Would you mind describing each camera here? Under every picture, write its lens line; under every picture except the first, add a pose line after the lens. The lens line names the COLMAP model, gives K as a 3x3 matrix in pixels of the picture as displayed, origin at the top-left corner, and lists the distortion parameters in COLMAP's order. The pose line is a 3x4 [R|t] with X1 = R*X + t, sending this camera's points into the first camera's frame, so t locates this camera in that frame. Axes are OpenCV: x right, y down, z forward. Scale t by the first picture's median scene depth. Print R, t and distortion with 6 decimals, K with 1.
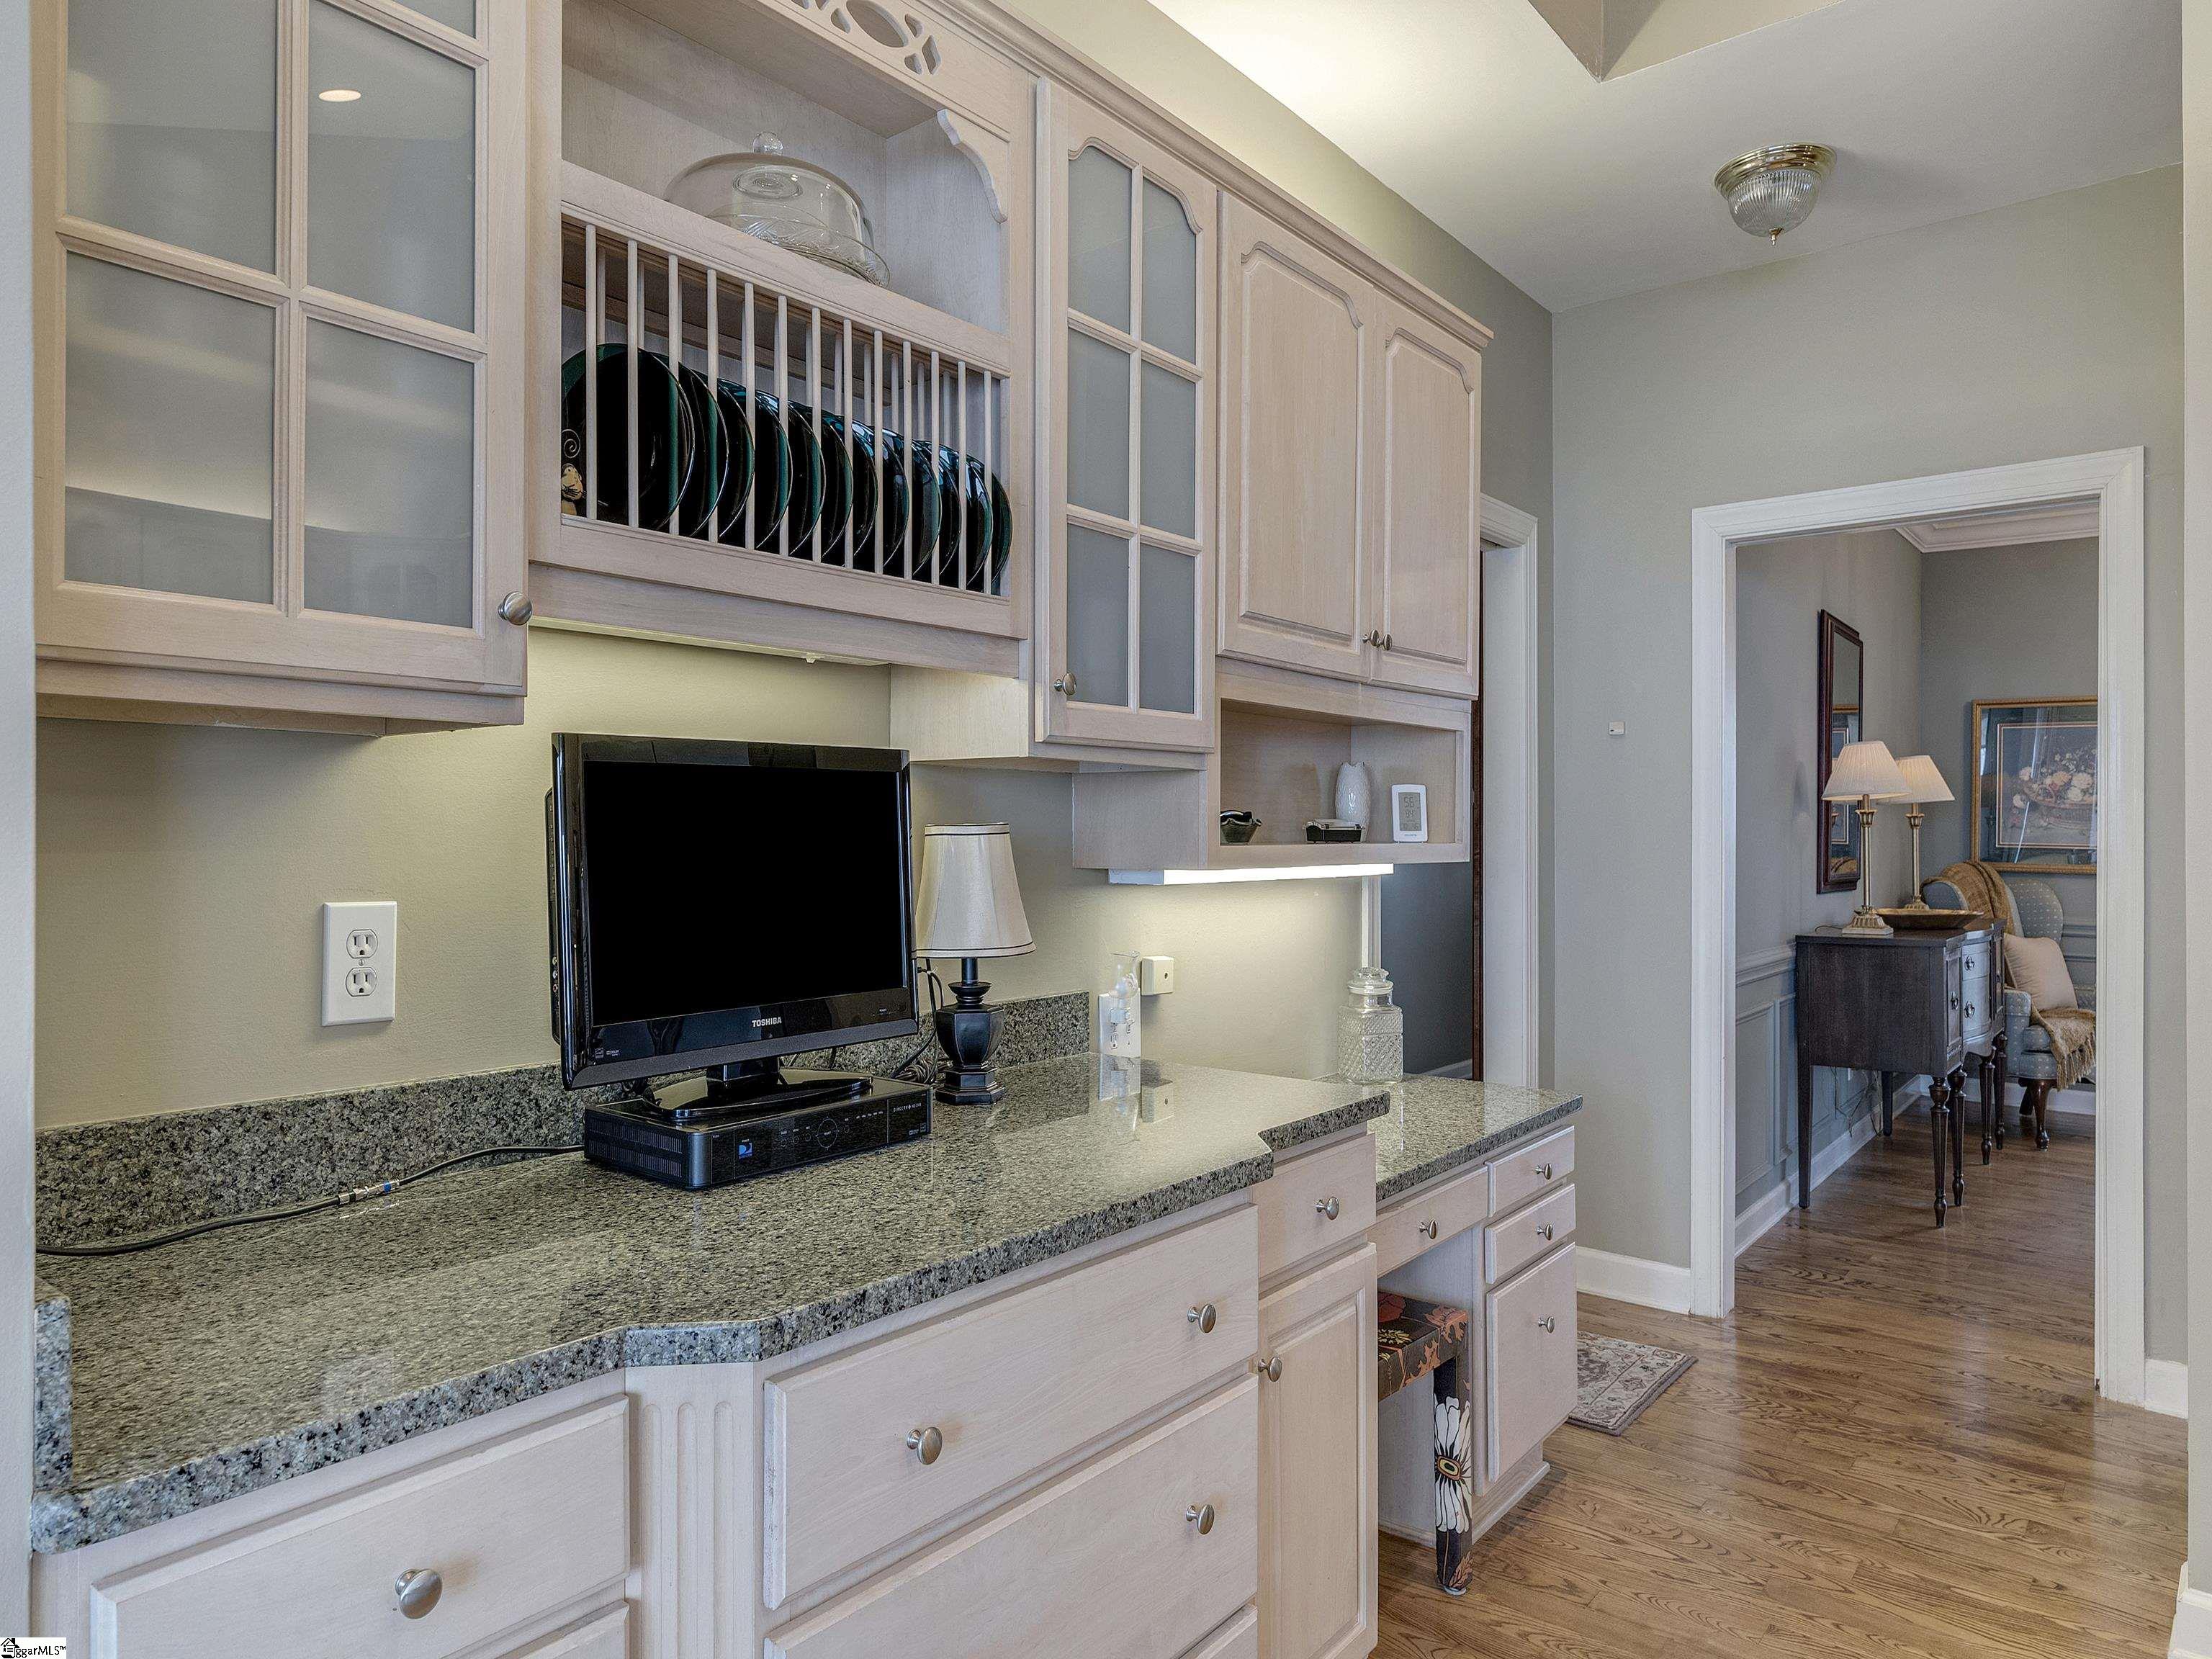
lens RADIAL K [[1422.3, 0, 1106.0], [0, 1422.3, 829.5], [0, 0, 1]] dist [0.001465, 0.034274]
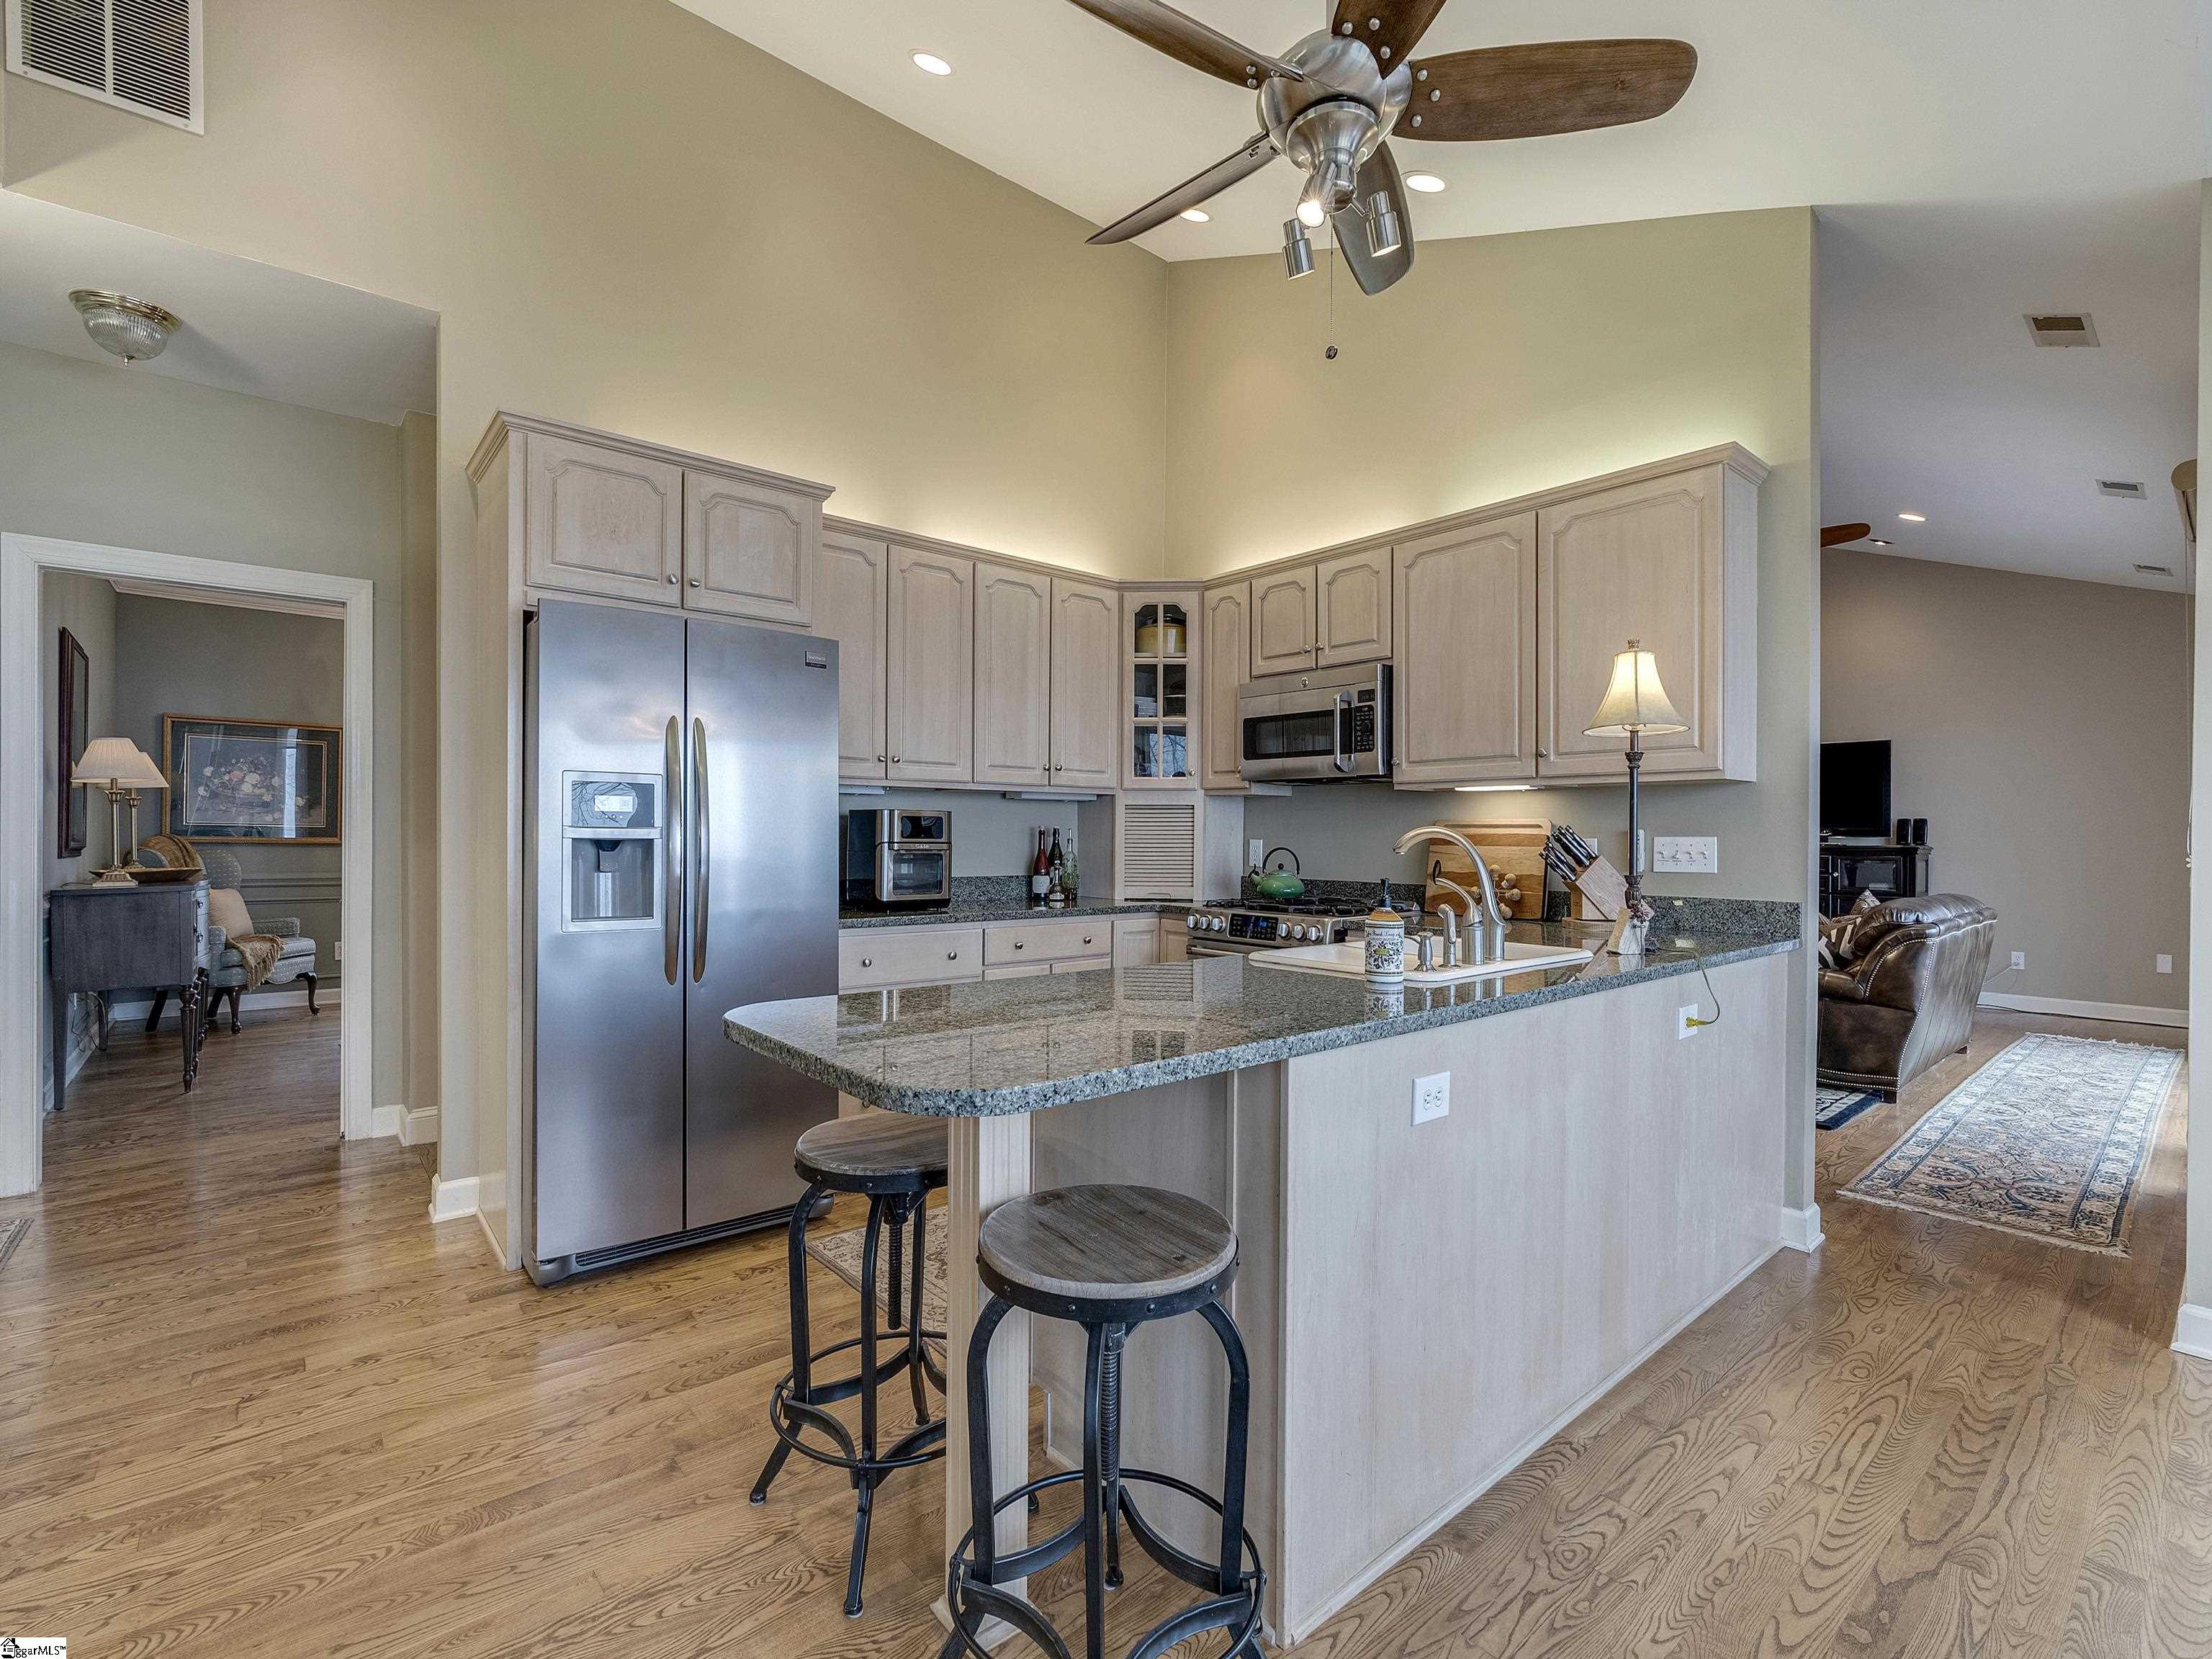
lens RADIAL K [[977.5, 0, 1106.0], [0, 977.5, 829.5], [0, 0, 1]] dist [0.000153, 0.000014]
pose [[0.212789, 0.000097, 0.977098, -0.139003], [-0.008676, 0.999961, 0.001791, 0.012217], [-0.977060, -0.008858, 0.212782, -0.062323]]
